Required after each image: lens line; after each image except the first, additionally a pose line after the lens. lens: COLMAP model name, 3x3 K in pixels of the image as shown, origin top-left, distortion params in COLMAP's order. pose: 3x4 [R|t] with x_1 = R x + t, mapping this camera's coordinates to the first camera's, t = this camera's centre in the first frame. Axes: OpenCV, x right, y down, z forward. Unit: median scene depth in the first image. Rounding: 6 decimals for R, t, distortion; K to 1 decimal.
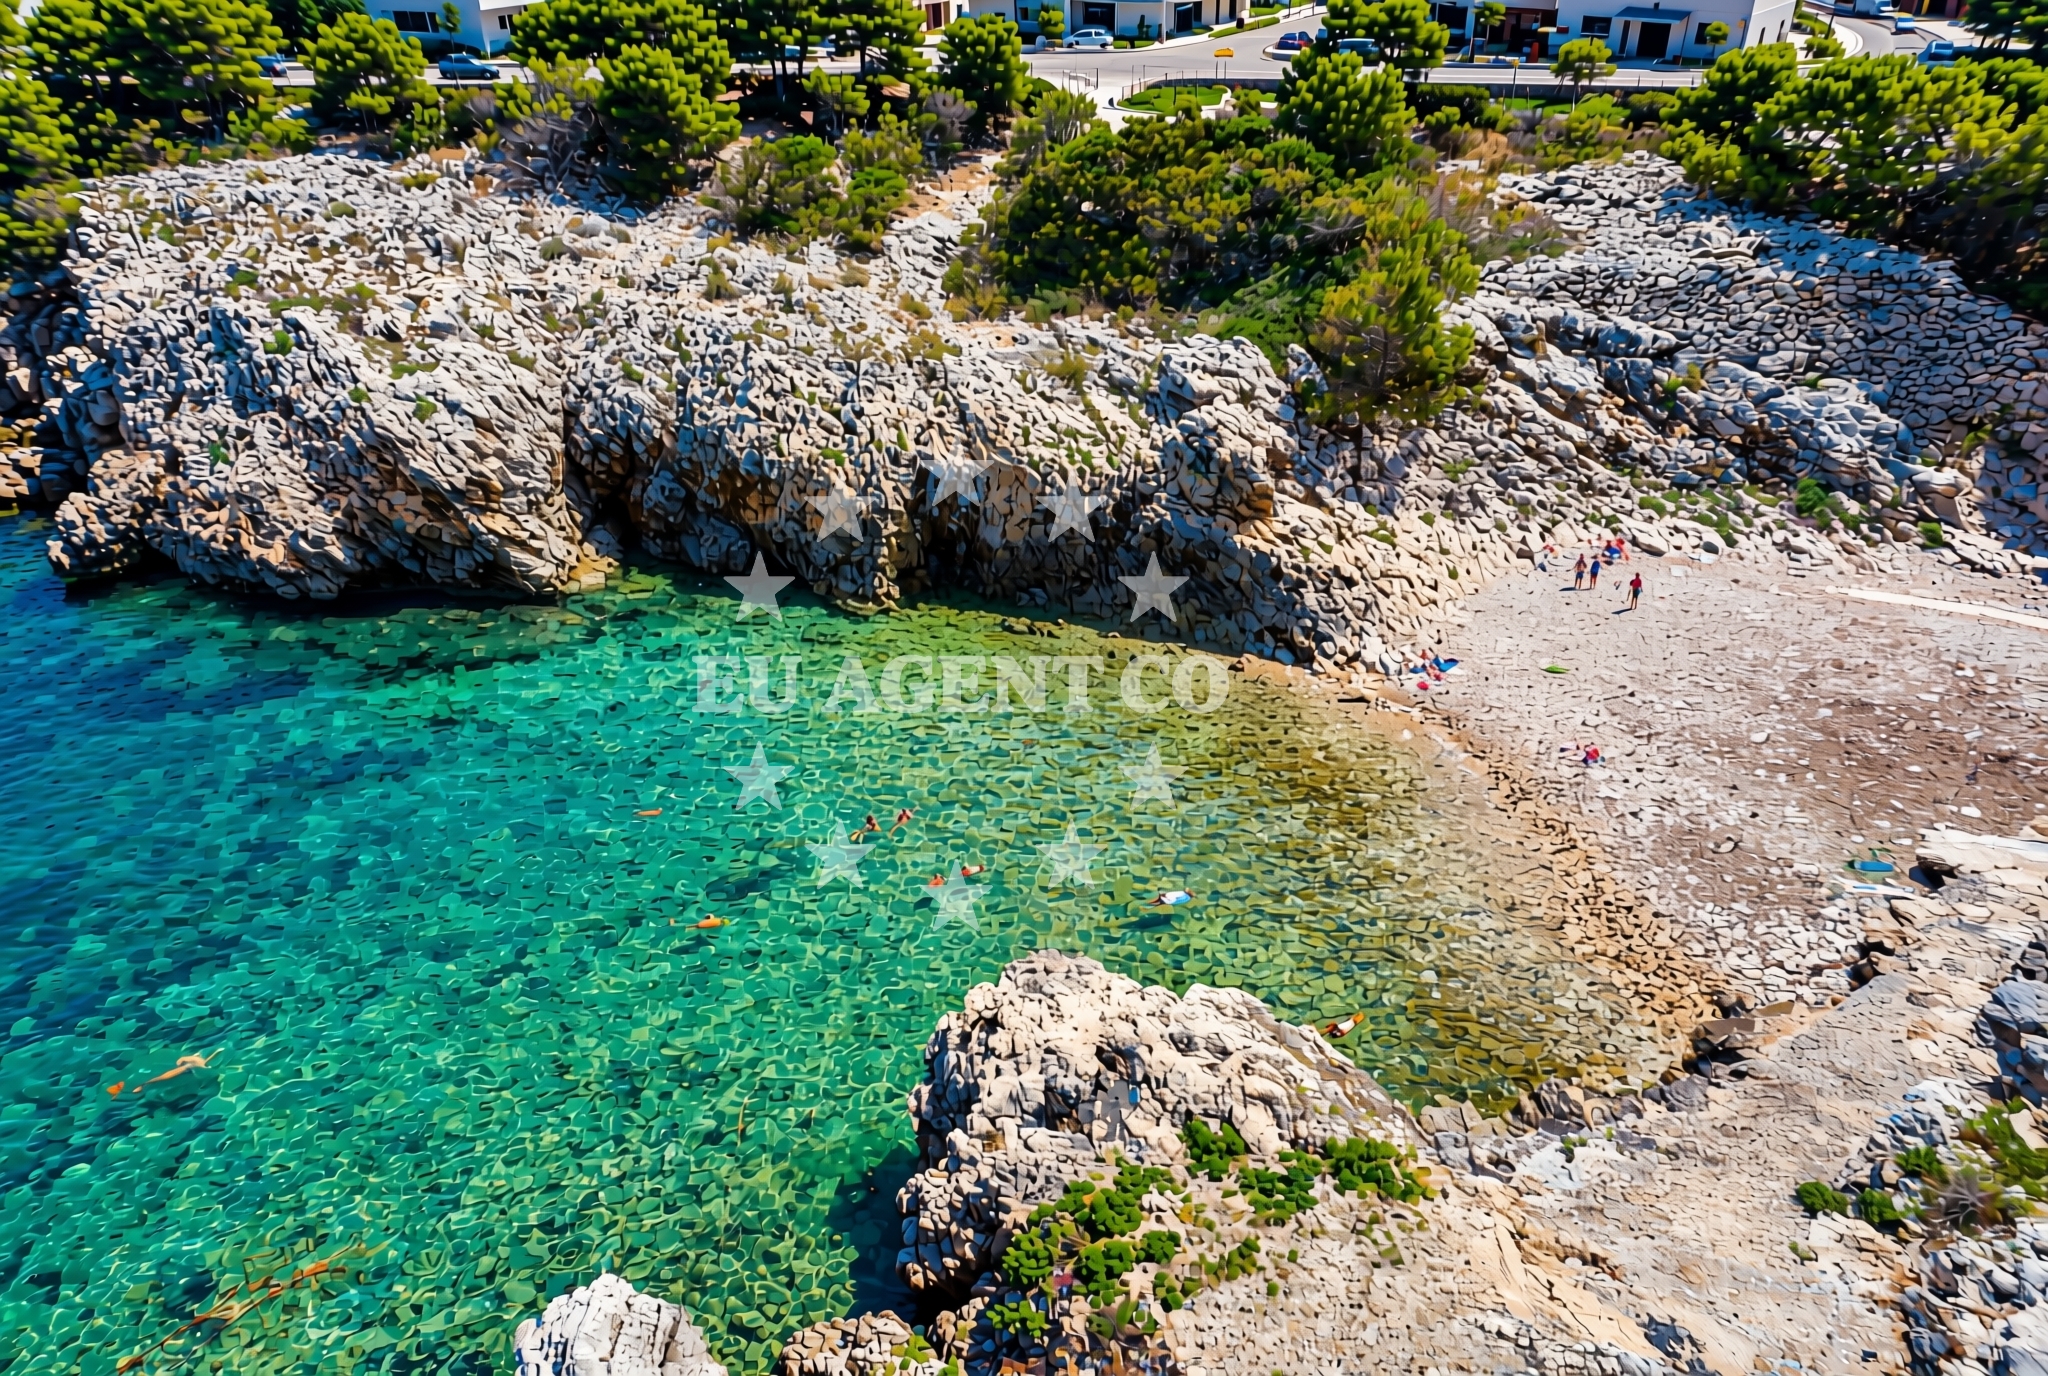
lens RADIAL K [[1441.8, 0, 1024.0], [0, 1441.8, 688.0], [0, 0, 1]] dist [0.000220, -0.038357]
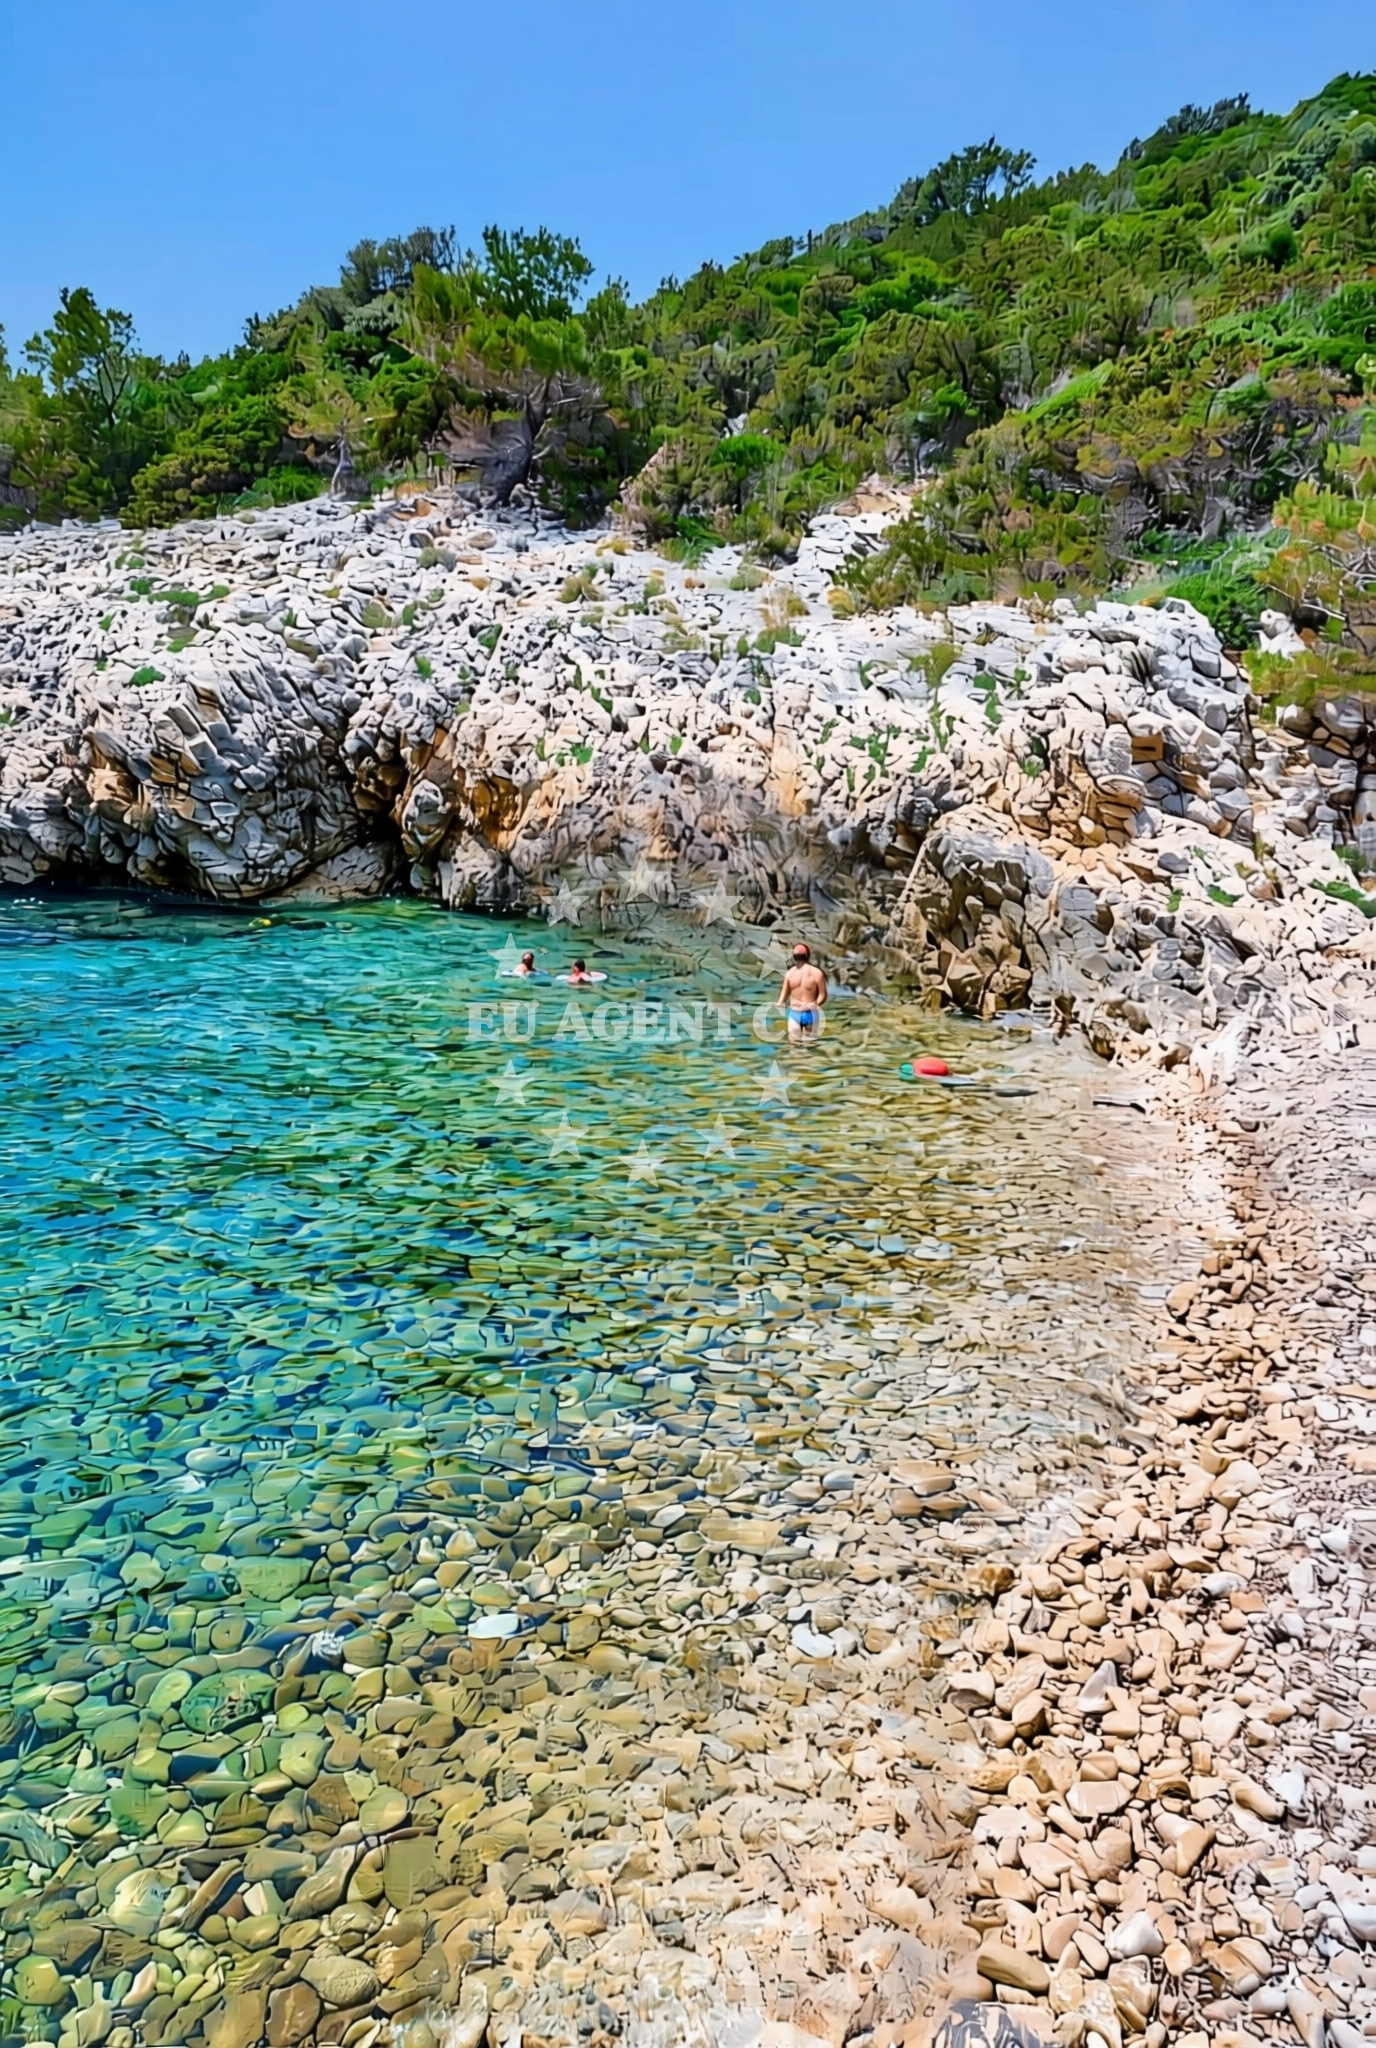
lens RADIAL K [[1441.8, 0, 688.0], [0, 1441.8, 1024.0], [0, 0, 1]] dist [0.000220, -0.038357]
pose [[0.899320, 0.100209, -0.425655, 0.260409], [-0.153403, 0.983826, -0.092493, 0.041182], [0.409501, 0.148477, 0.900146, 0.372217]]
